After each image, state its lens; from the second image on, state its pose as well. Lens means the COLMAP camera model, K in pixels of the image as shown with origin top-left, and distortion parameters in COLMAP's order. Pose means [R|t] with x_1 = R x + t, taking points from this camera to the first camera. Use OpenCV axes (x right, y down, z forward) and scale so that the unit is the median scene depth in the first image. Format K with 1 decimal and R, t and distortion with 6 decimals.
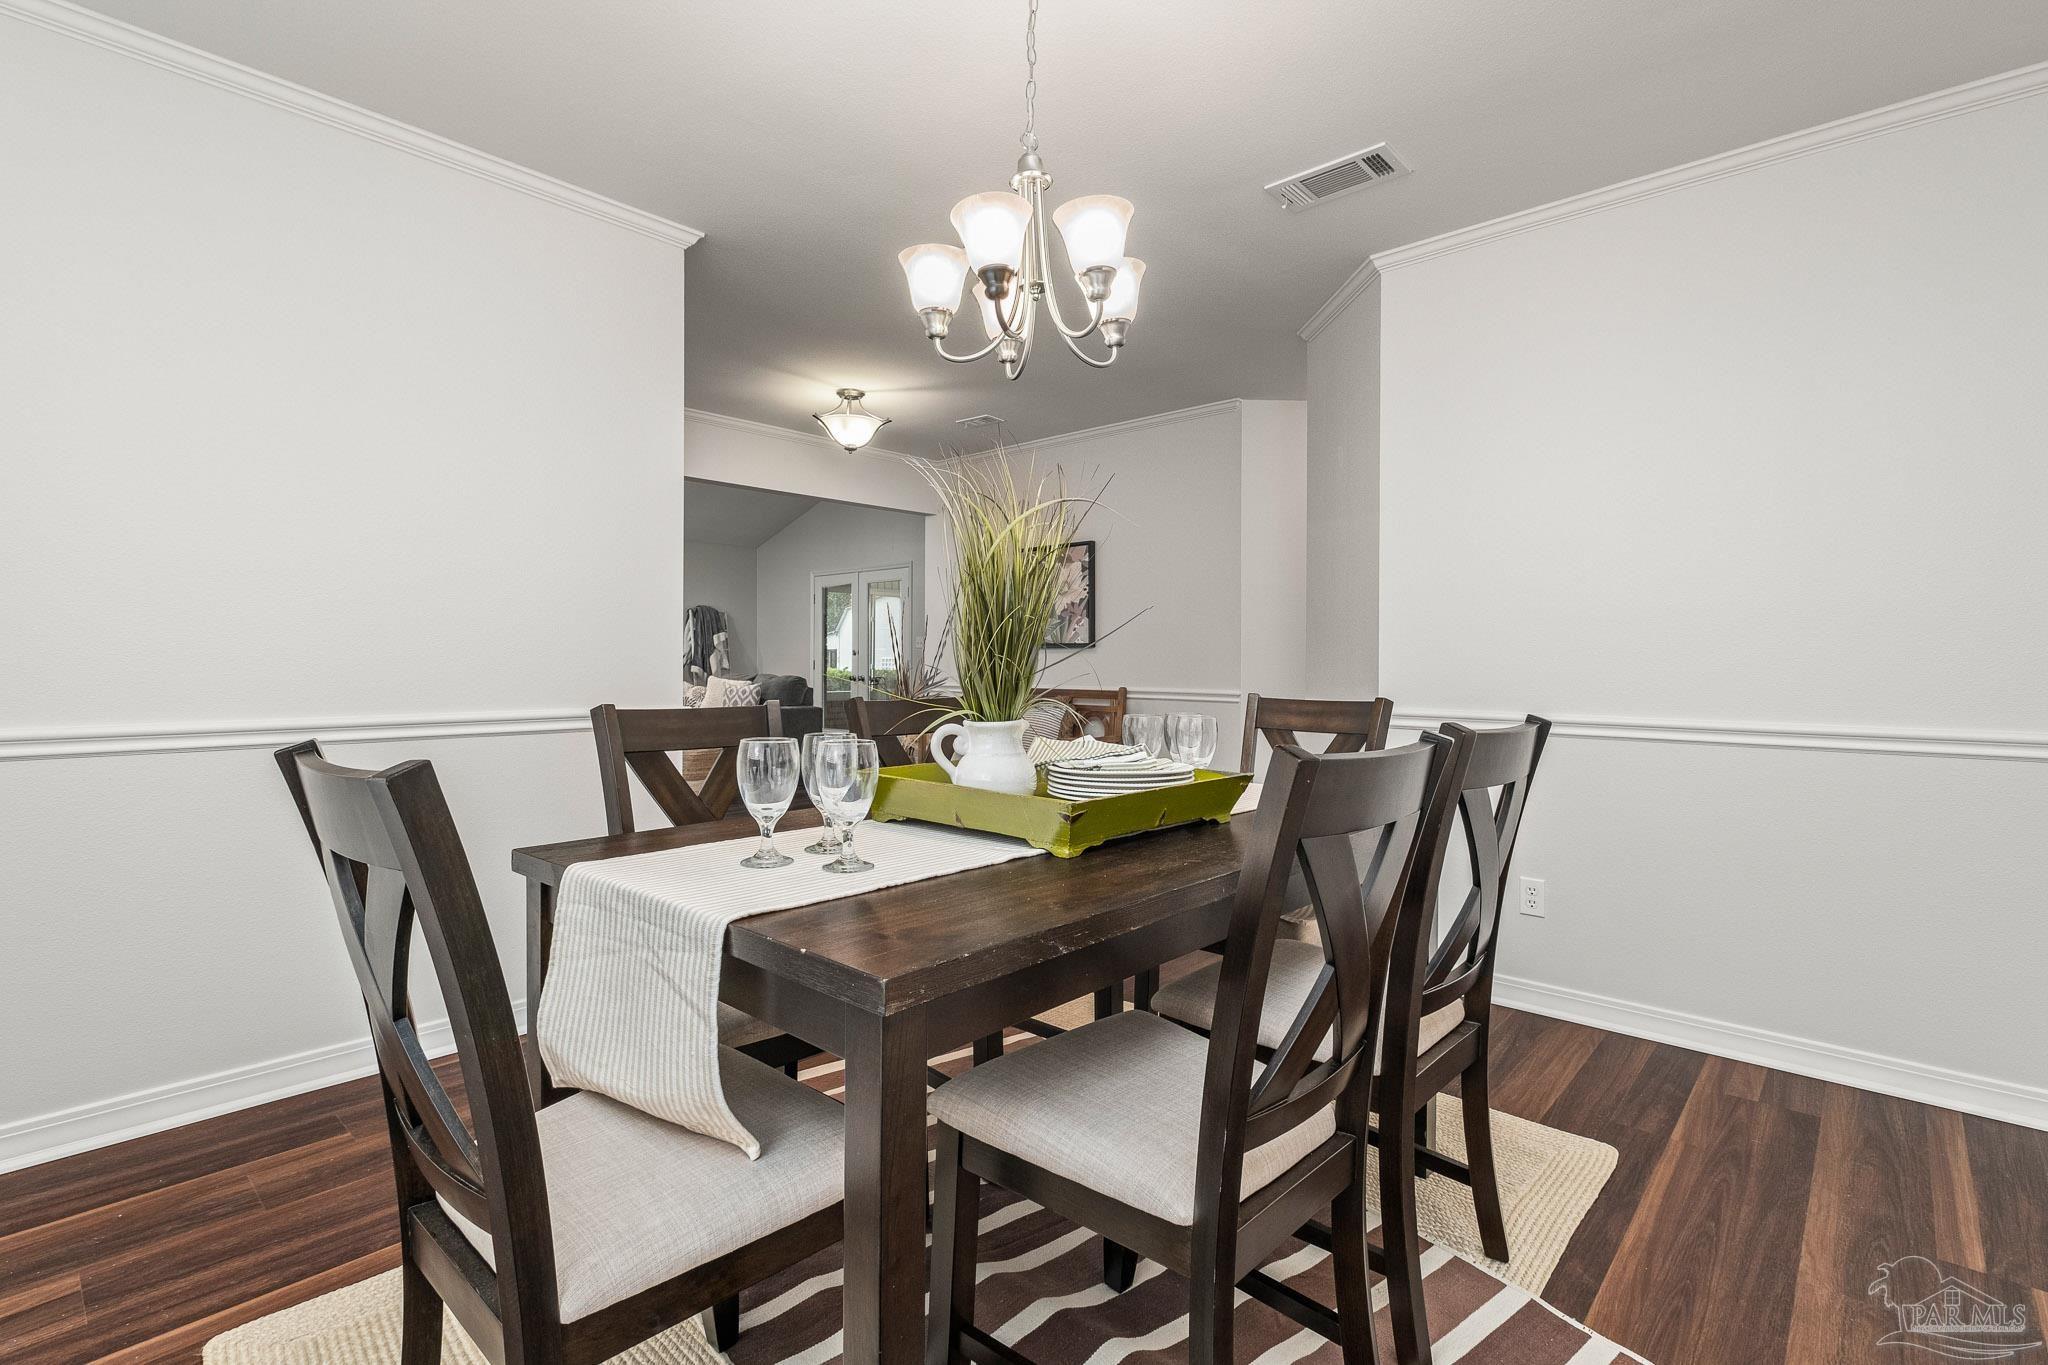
lens RADIAL K [[929.8, 0, 1008.3], [0, 929.8, 669.0], [0, 0, 1]] dist [-0.004515, -0.000033]
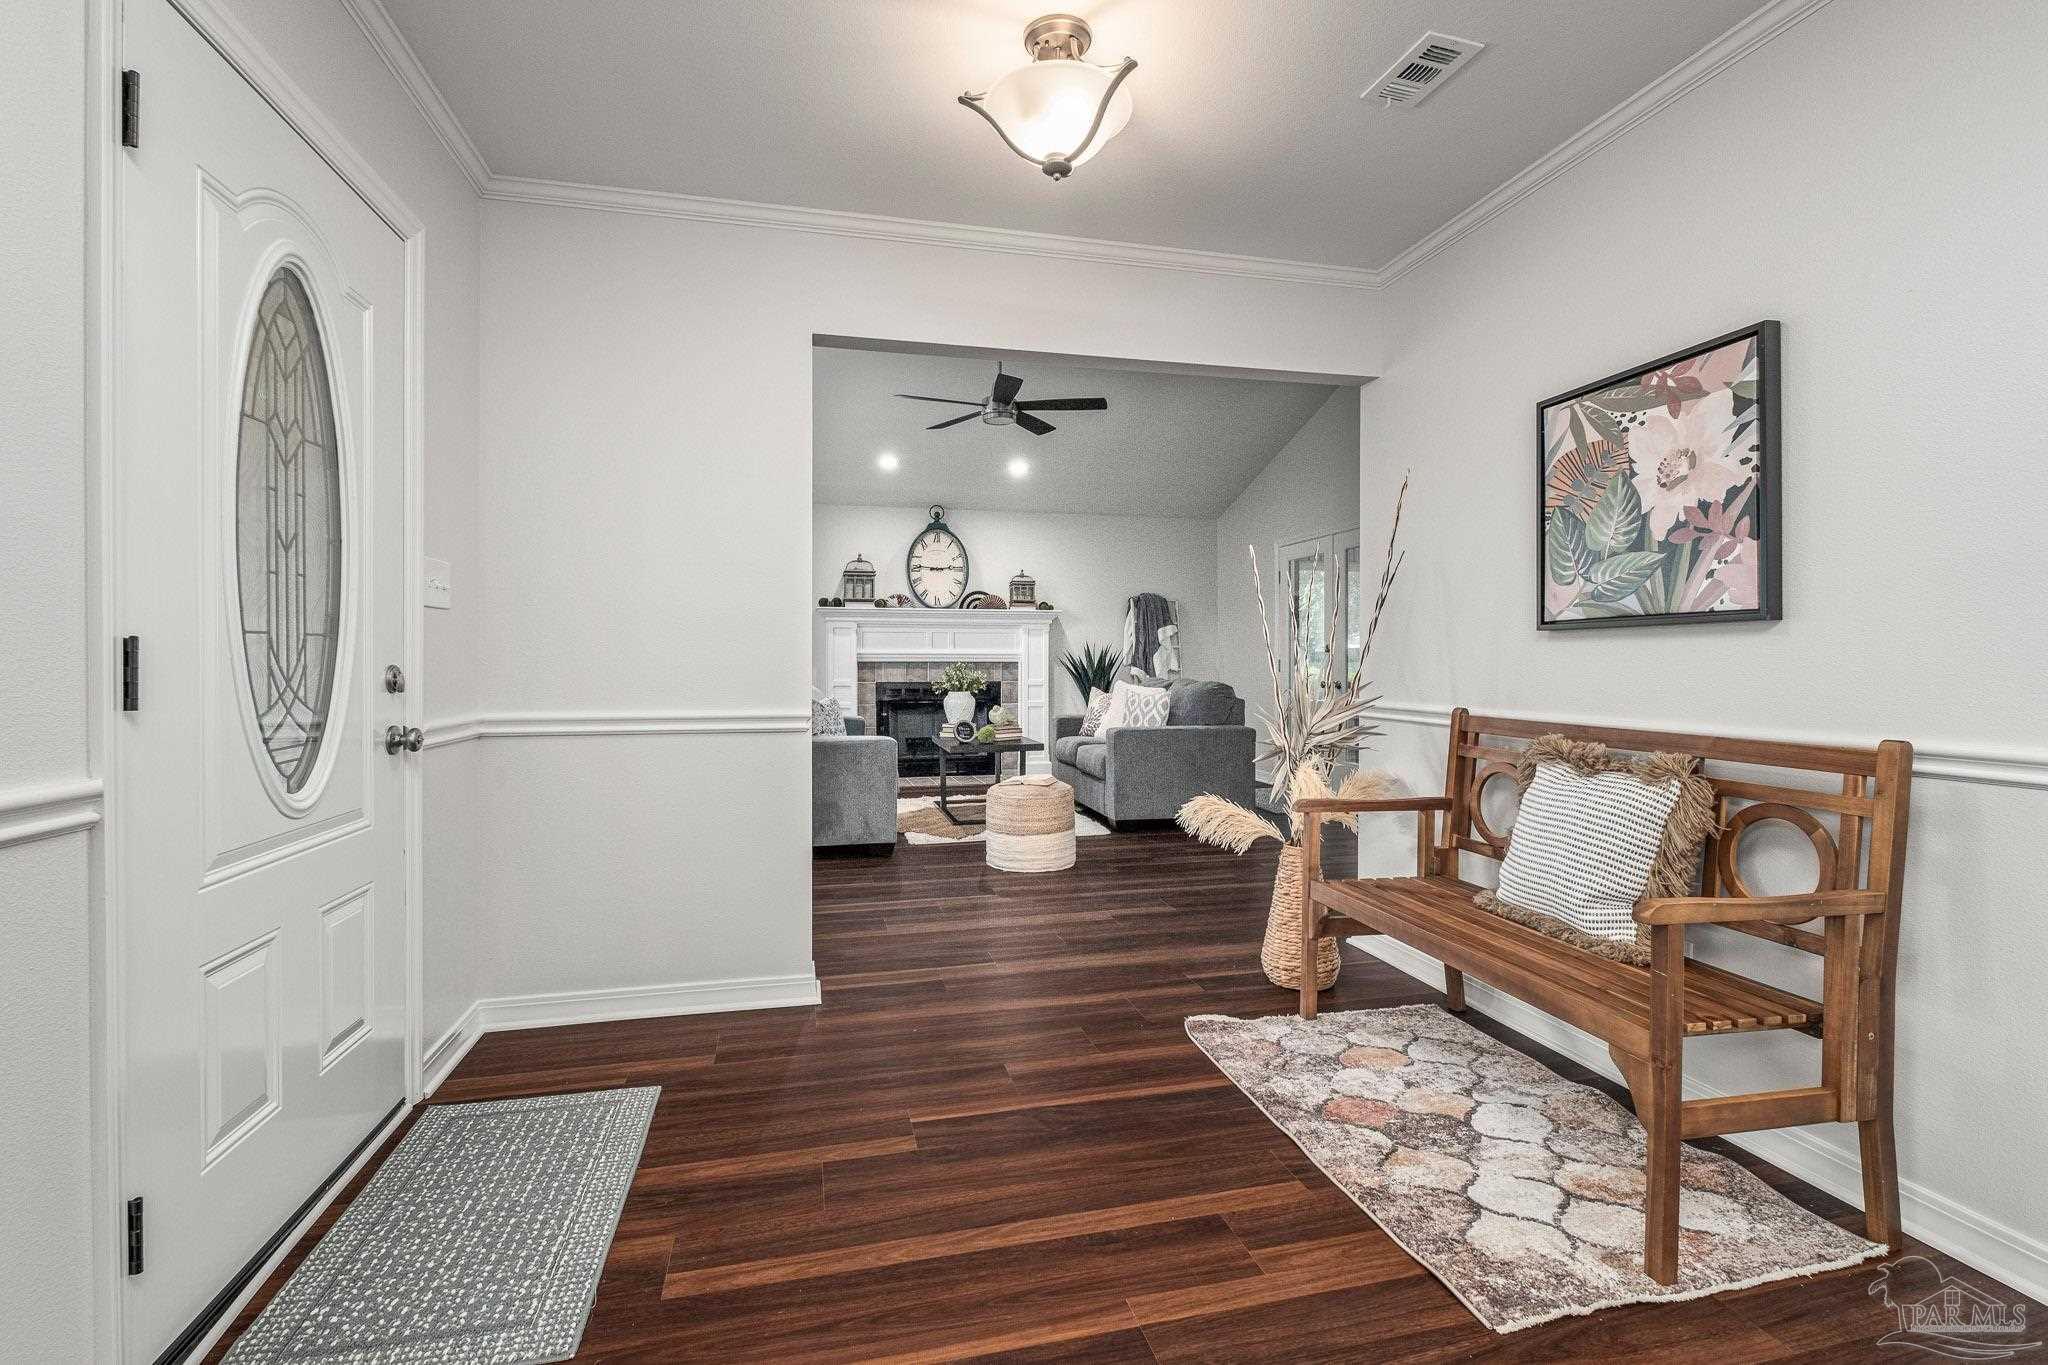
lens RADIAL K [[929.8, 0, 1034.1], [0, 929.8, 670.3], [0, 0, 1]] dist [-0.004515, -0.000033]
pose [[0.848827, -0.005873, -0.528638, 0.037601], [0.008474, 0.999961, 0.002497, -0.007619], [0.528602, -0.006599, 0.848844, 0.543598]]
